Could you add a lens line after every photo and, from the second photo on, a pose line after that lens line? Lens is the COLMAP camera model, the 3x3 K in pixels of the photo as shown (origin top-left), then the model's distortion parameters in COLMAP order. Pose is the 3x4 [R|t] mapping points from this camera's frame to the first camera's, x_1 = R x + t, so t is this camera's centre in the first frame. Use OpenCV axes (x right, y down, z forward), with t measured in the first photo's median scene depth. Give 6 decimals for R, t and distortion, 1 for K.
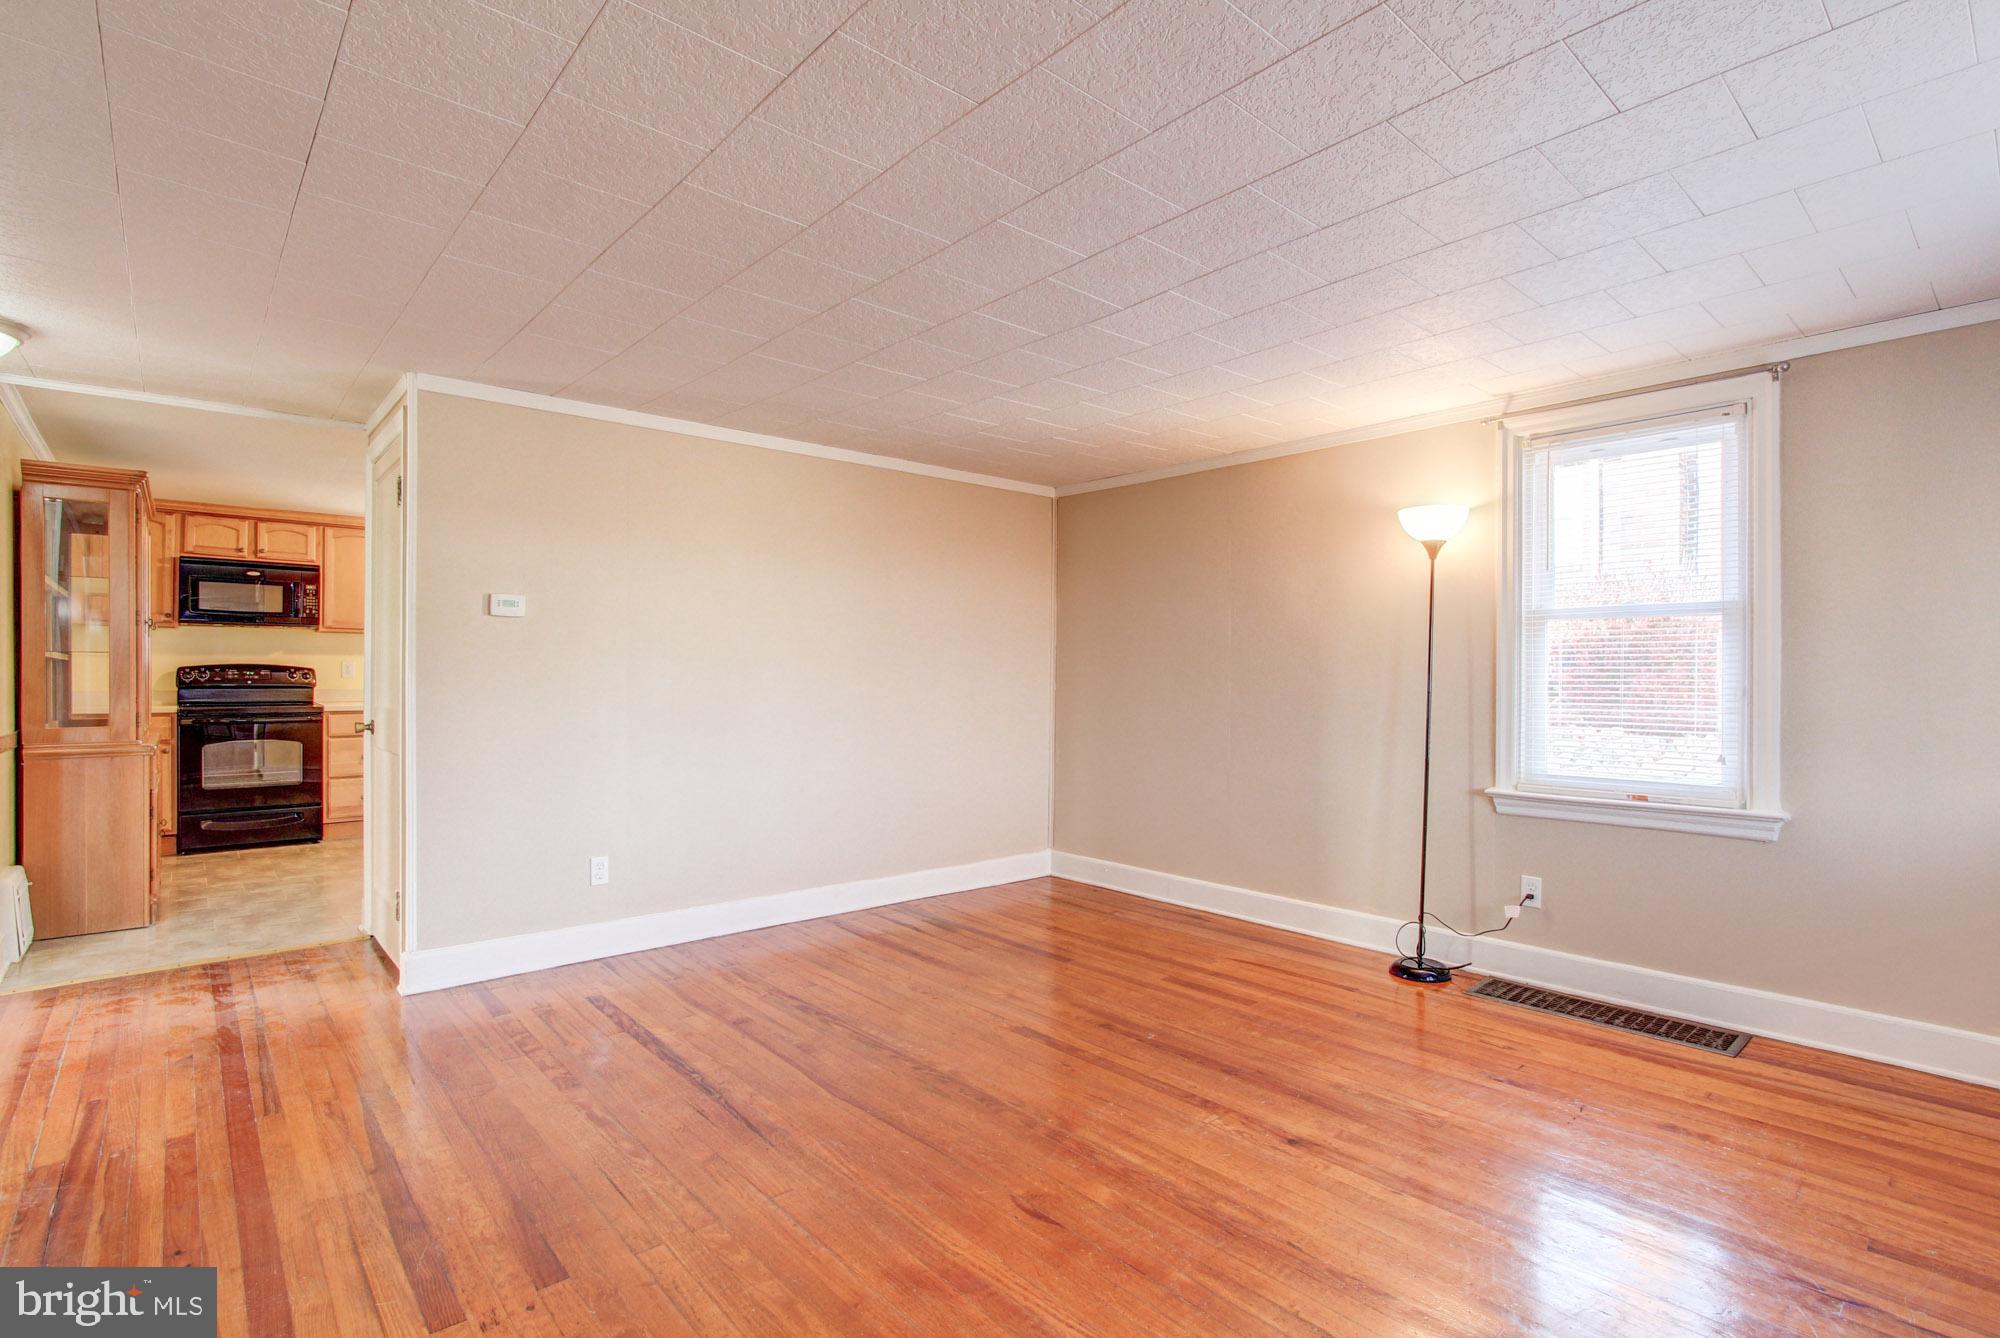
lens RADIAL K [[934.5, 0, 989.5], [0, 934.5, 673.4], [0, 0, 1]] dist [-0.022227, 0.004263]
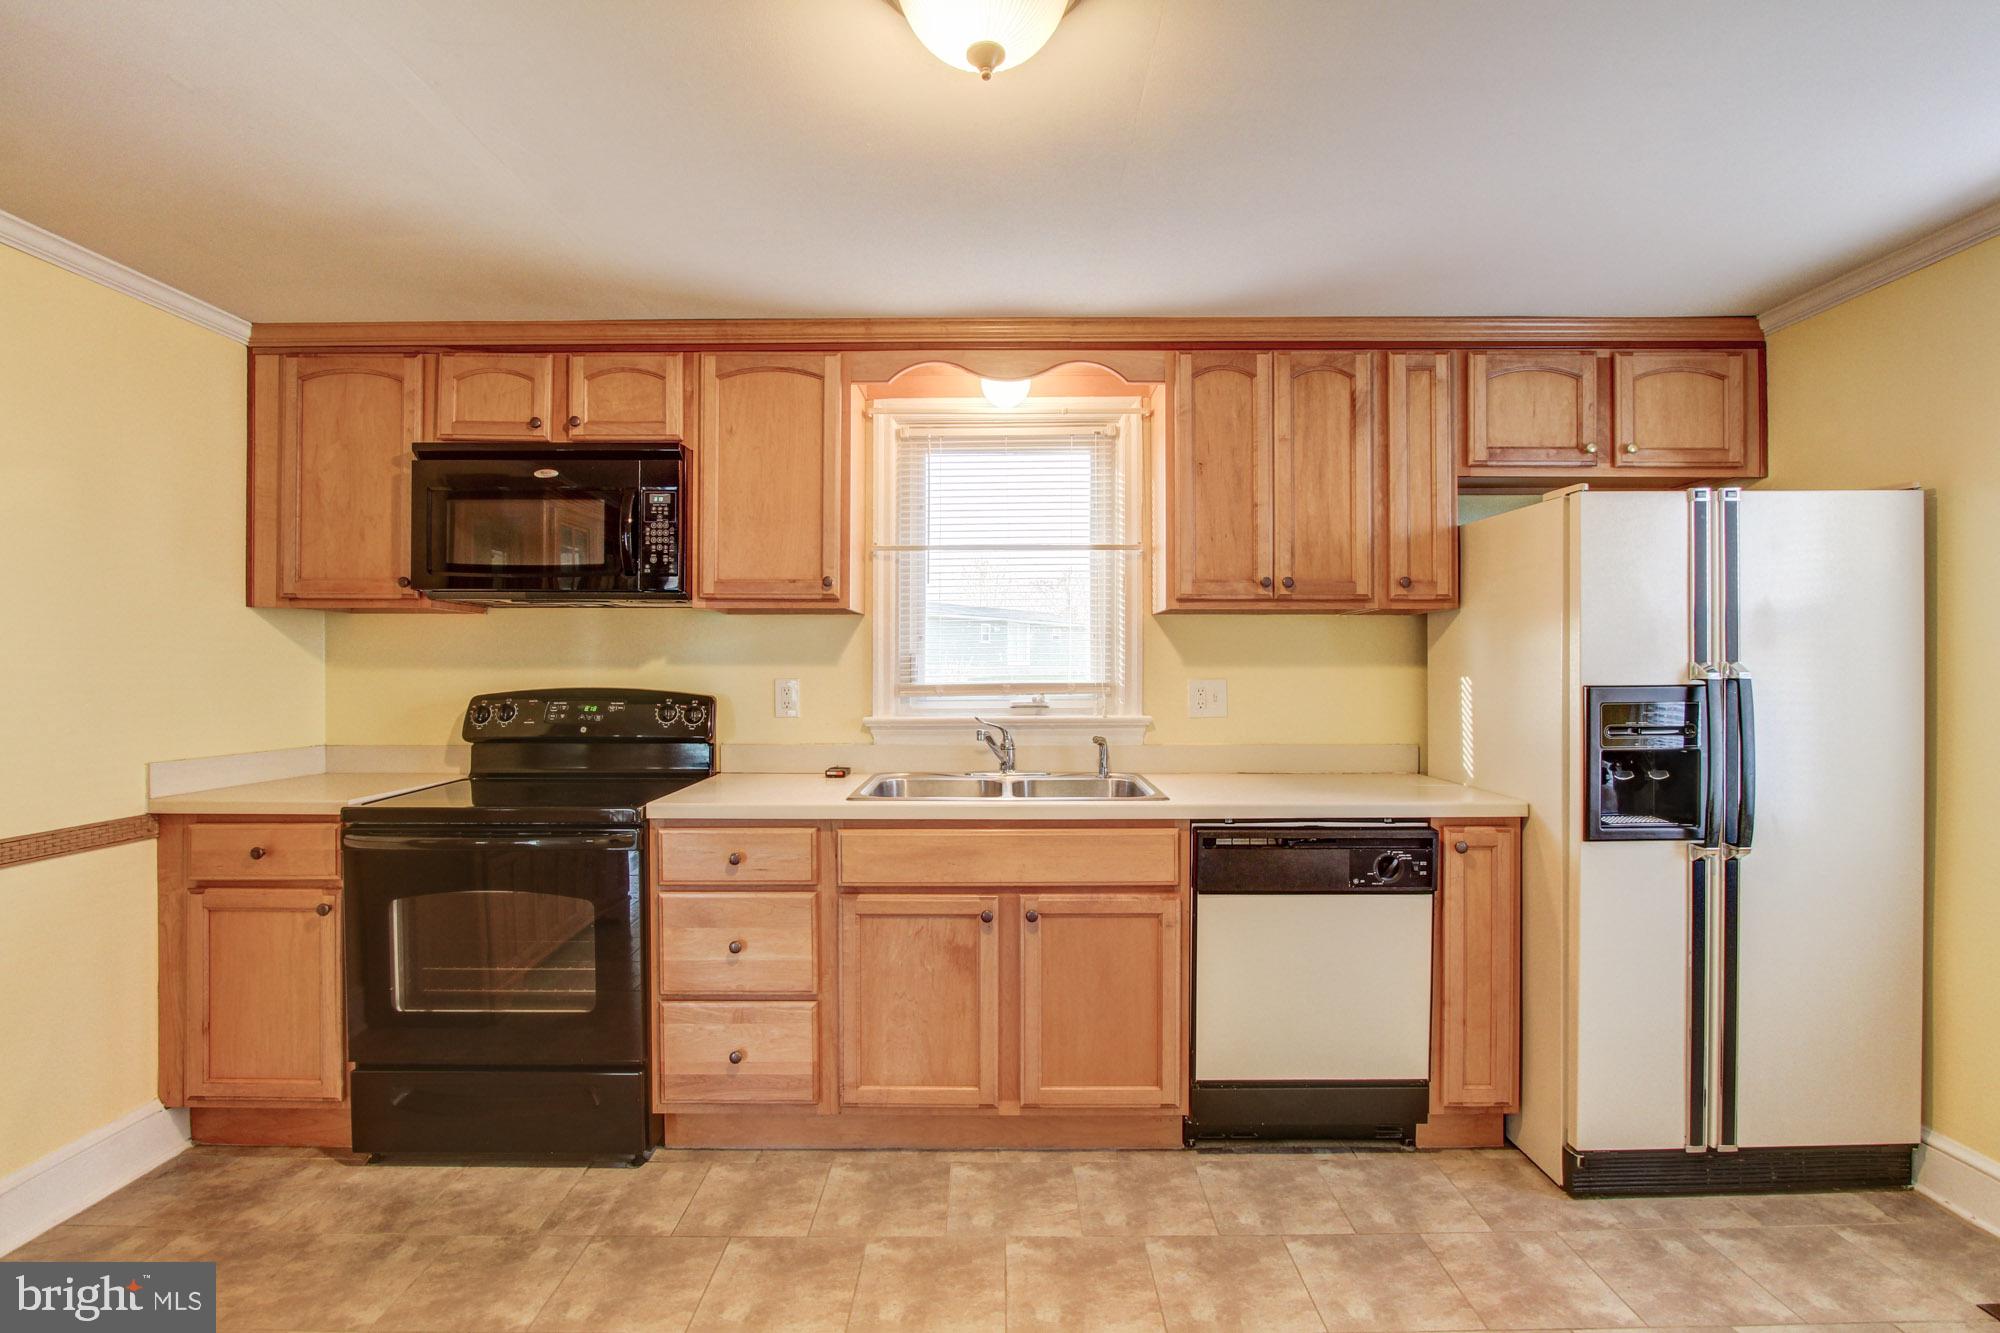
lens RADIAL K [[934.5, 0, 998.2], [0, 934.5, 668.7], [0, 0, 1]] dist [-0.022227, 0.004263]
pose [[0.747470, -0.002943, -0.664289, -0.365836], [0.004714, 0.999989, 0.000874, -0.019682], [0.664279, -0.003784, 0.747475, 0.818809]]
